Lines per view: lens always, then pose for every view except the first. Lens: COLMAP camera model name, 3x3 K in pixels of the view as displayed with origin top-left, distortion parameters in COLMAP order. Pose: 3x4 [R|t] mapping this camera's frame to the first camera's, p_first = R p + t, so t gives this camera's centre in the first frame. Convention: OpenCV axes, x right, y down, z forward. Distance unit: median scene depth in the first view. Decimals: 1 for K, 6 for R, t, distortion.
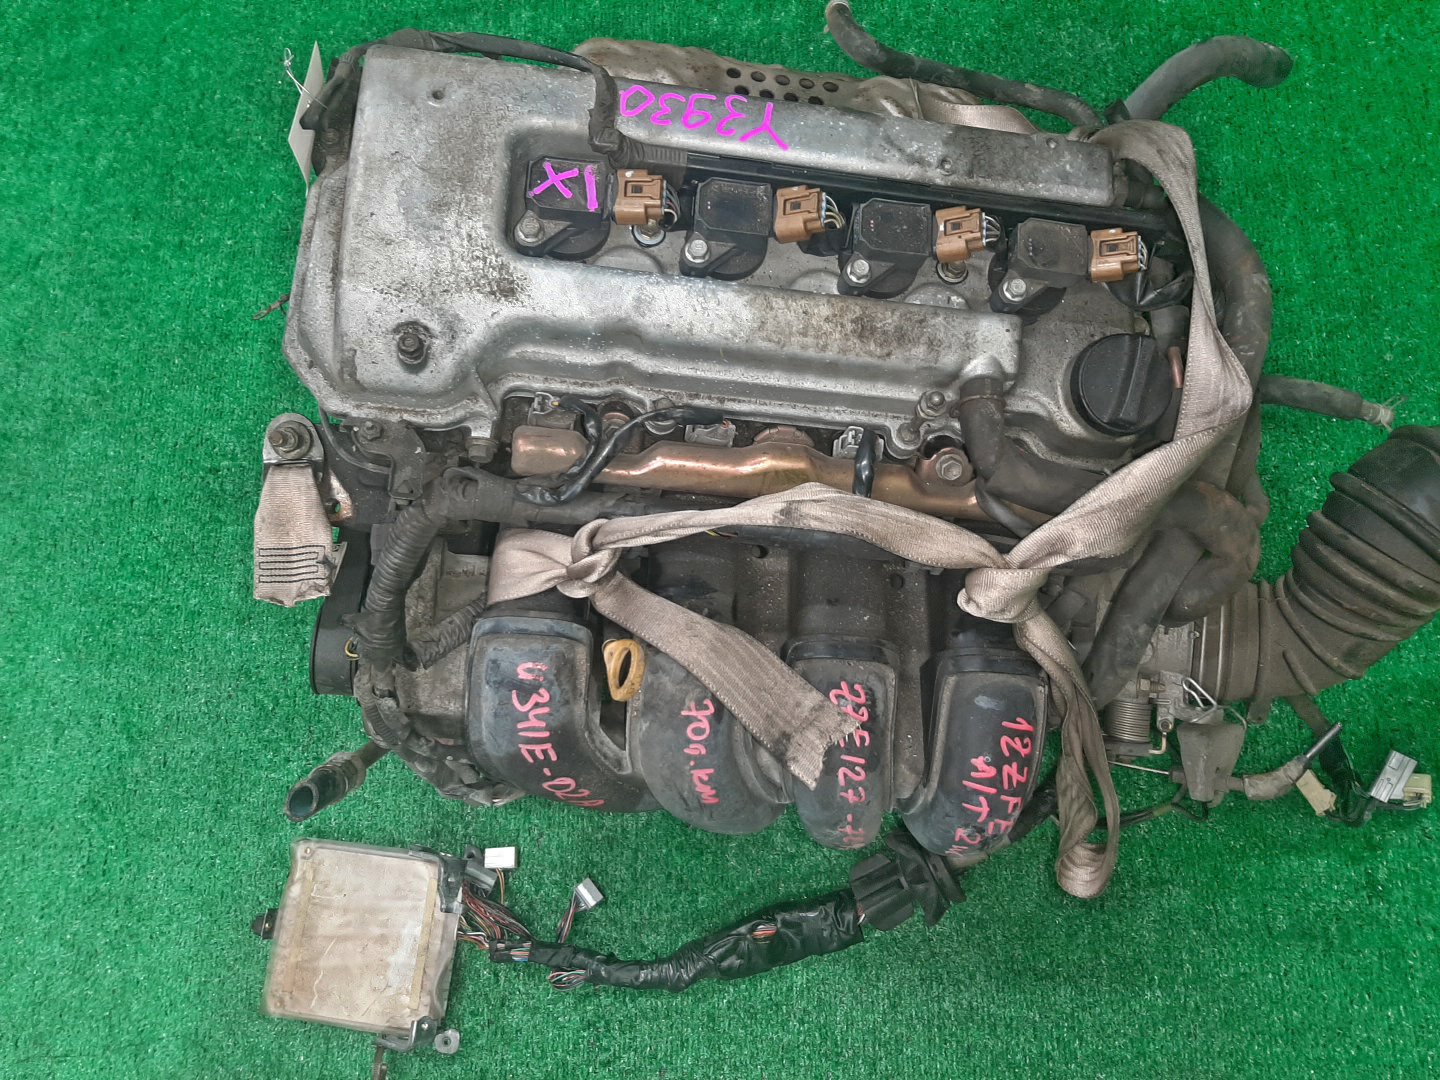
lens RADIAL K [[1097.6, 0, 720.4], [0, 1097.6, 538.8], [0, 0, 1]] dist [0.054473, -0.008474]
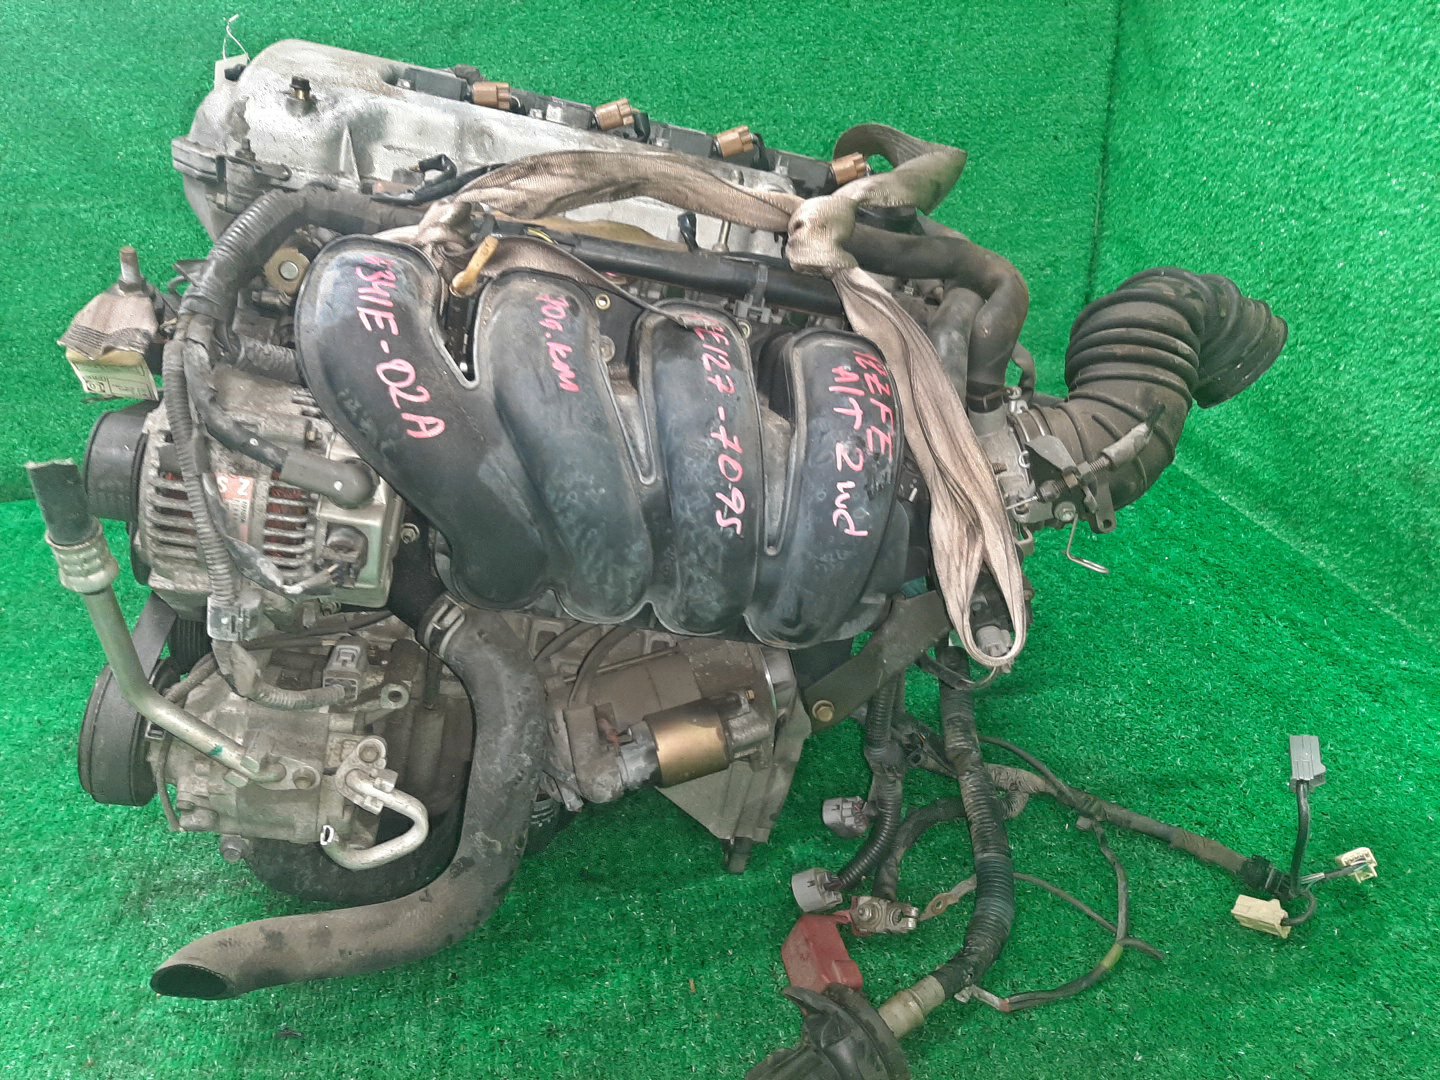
lens RADIAL K [[1097.6, 0, 721.4], [0, 1097.6, 539.2], [0, 0, 1]] dist [0.054473, -0.008474]
pose [[0.978097, 0.004931, 0.208094, -0.074781], [0.157561, 0.635750, -0.755643, 1.030895], [-0.136021, 0.771880, 0.621048, 0.518640]]
